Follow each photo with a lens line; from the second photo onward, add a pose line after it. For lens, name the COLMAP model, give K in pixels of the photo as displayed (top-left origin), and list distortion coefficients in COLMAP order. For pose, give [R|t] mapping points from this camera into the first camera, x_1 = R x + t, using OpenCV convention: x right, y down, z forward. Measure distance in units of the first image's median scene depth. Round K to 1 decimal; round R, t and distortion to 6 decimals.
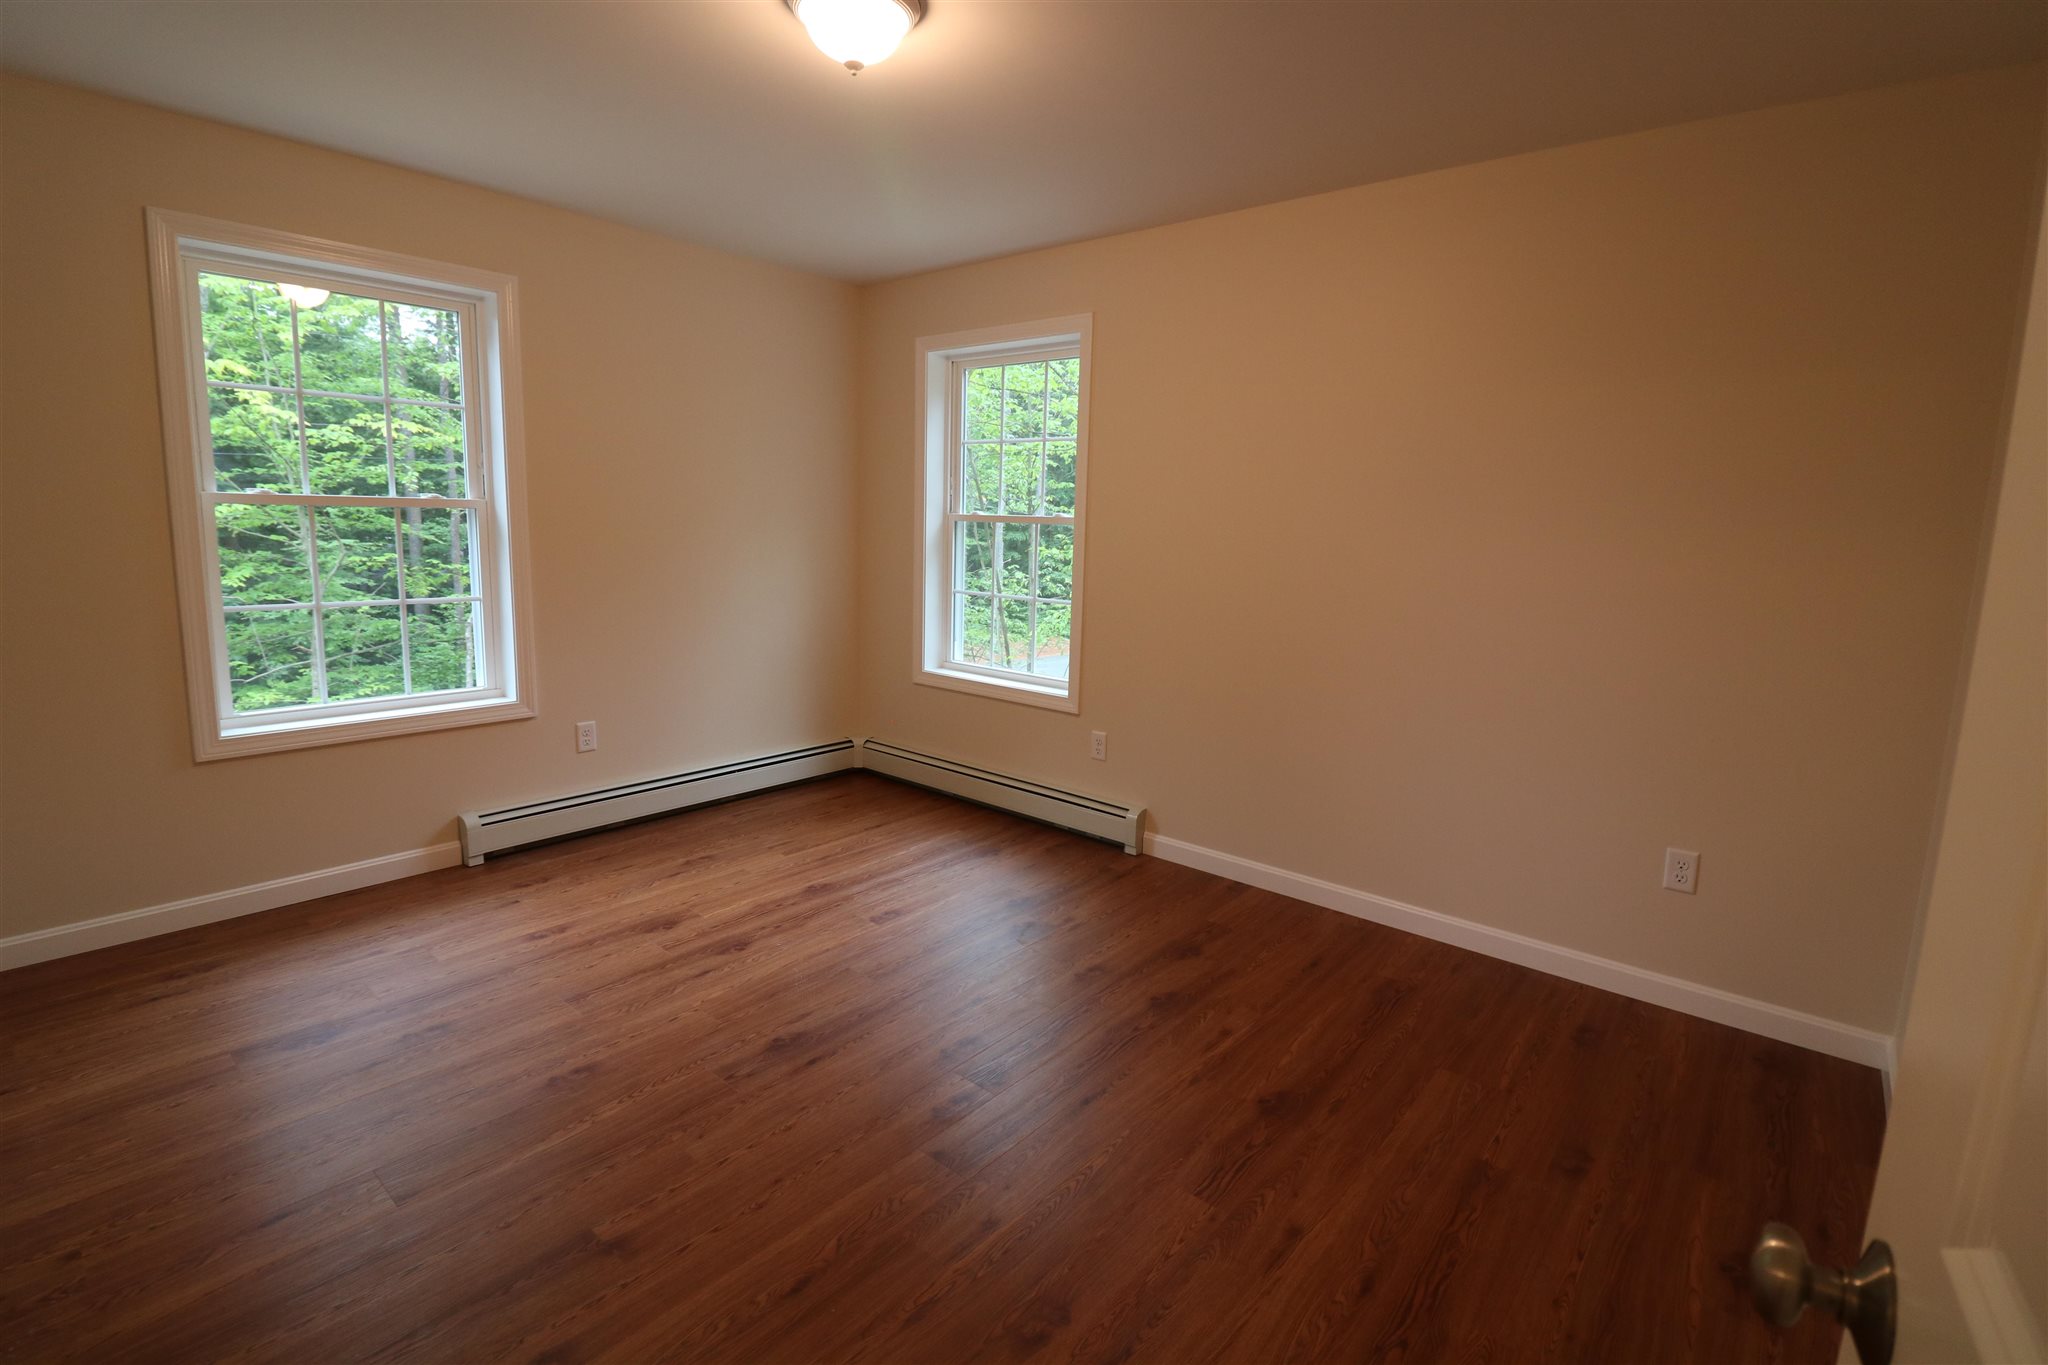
lens RADIAL K [[944.5, 0, 1034.1], [0, 944.5, 664.4], [0, 0, 1]] dist [0.000300, -0.013612]
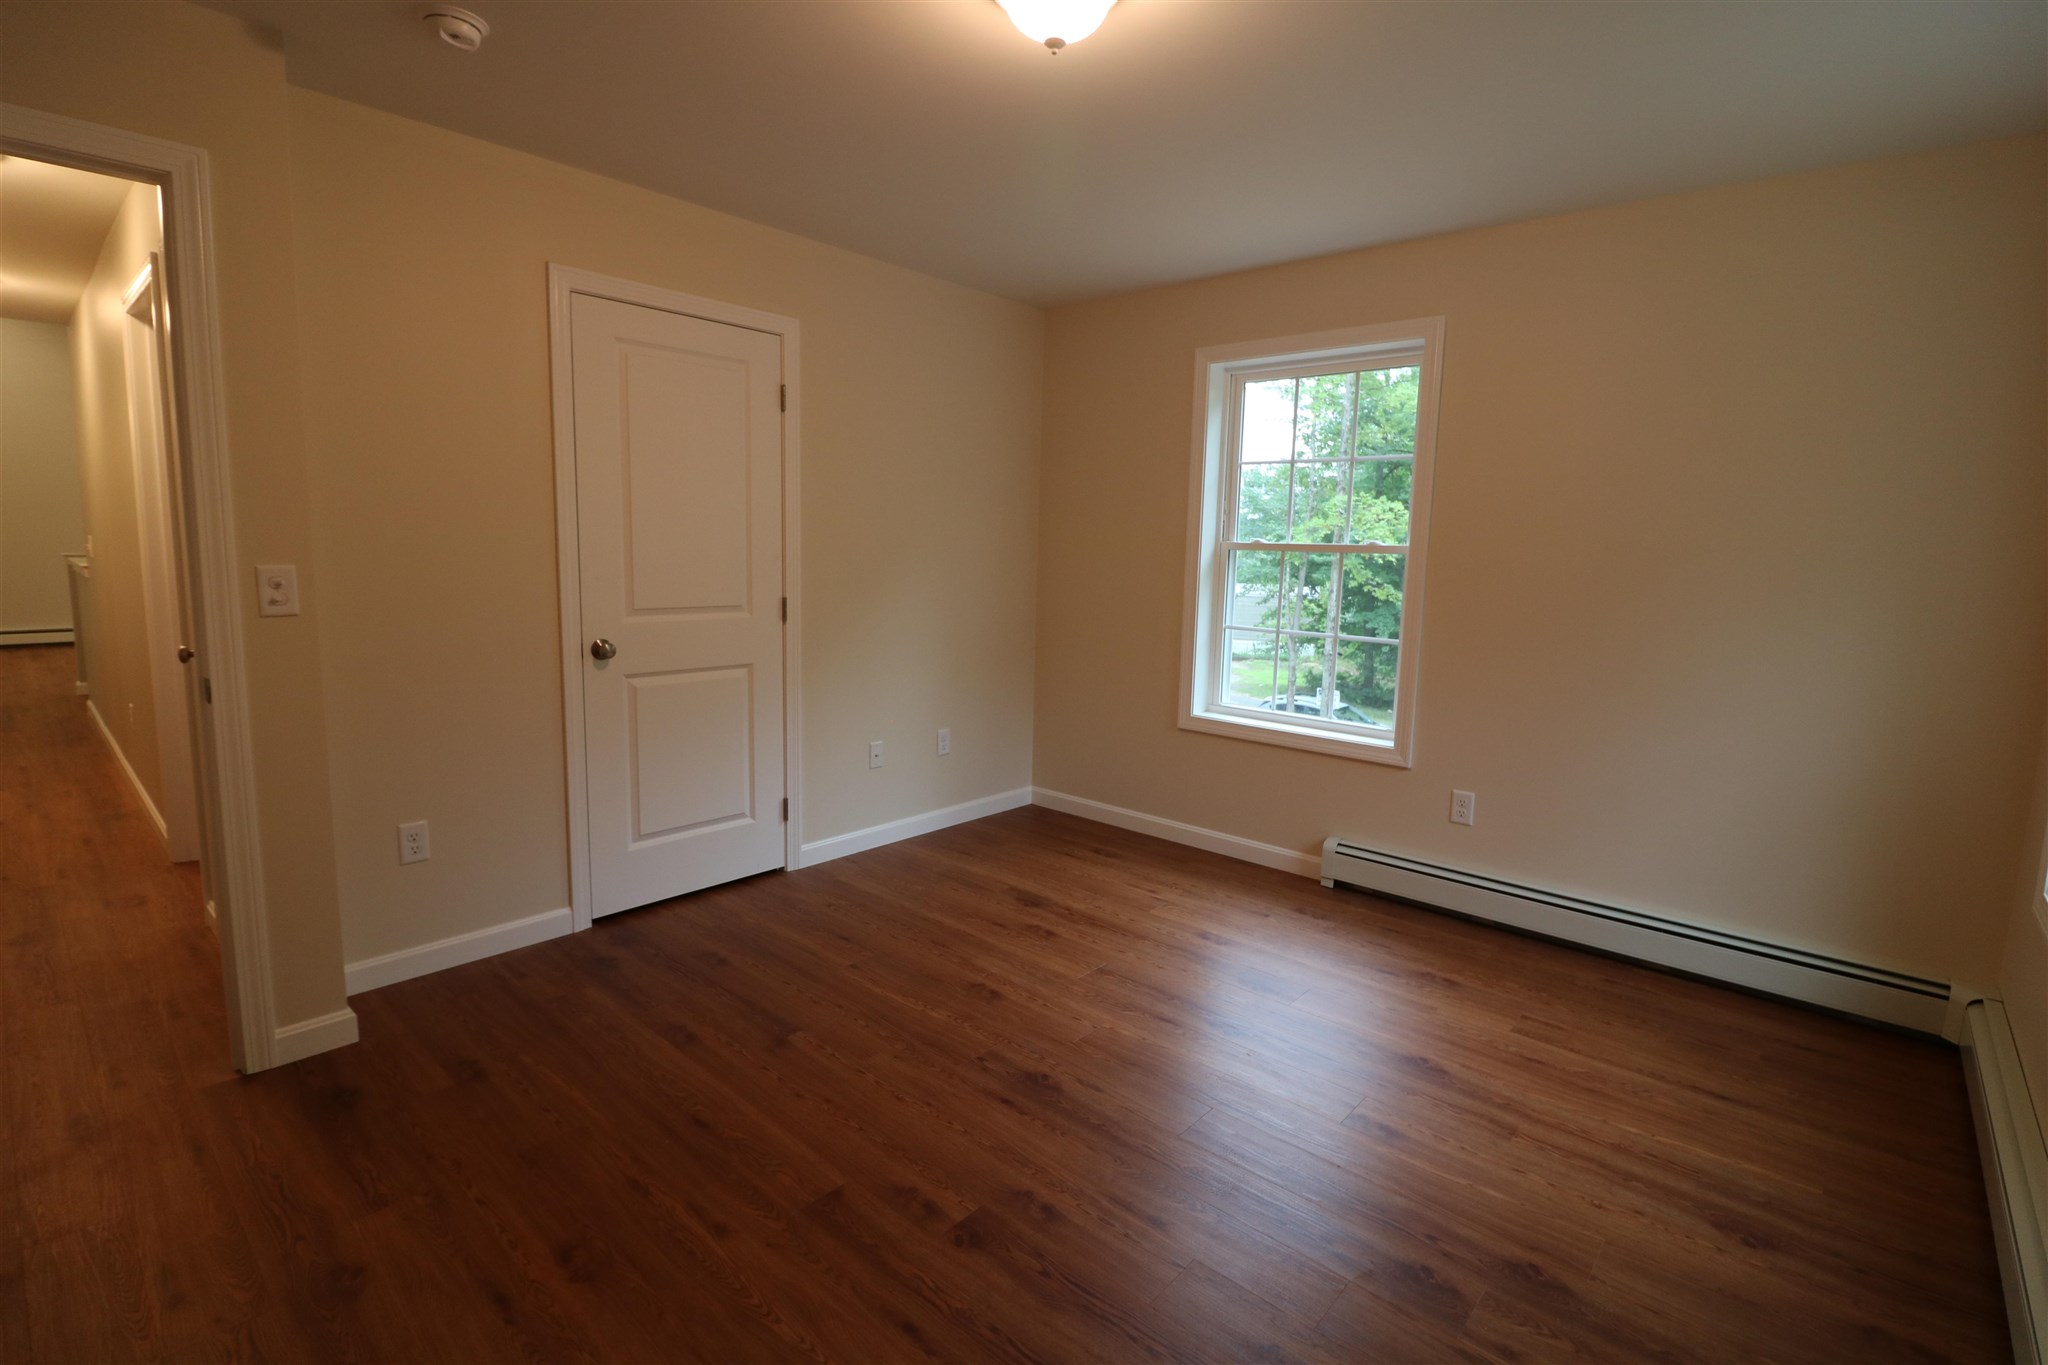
lens RADIAL K [[944.5, 0, 1034.1], [0, 944.5, 664.4], [0, 0, 1]] dist [0.000300, -0.013612]
pose [[-0.027894, 0.096281, -0.994963, 0.544034], [-0.181117, 0.978389, 0.099755, -0.095077], [0.983066, 0.182987, -0.009853, 0.758010]]
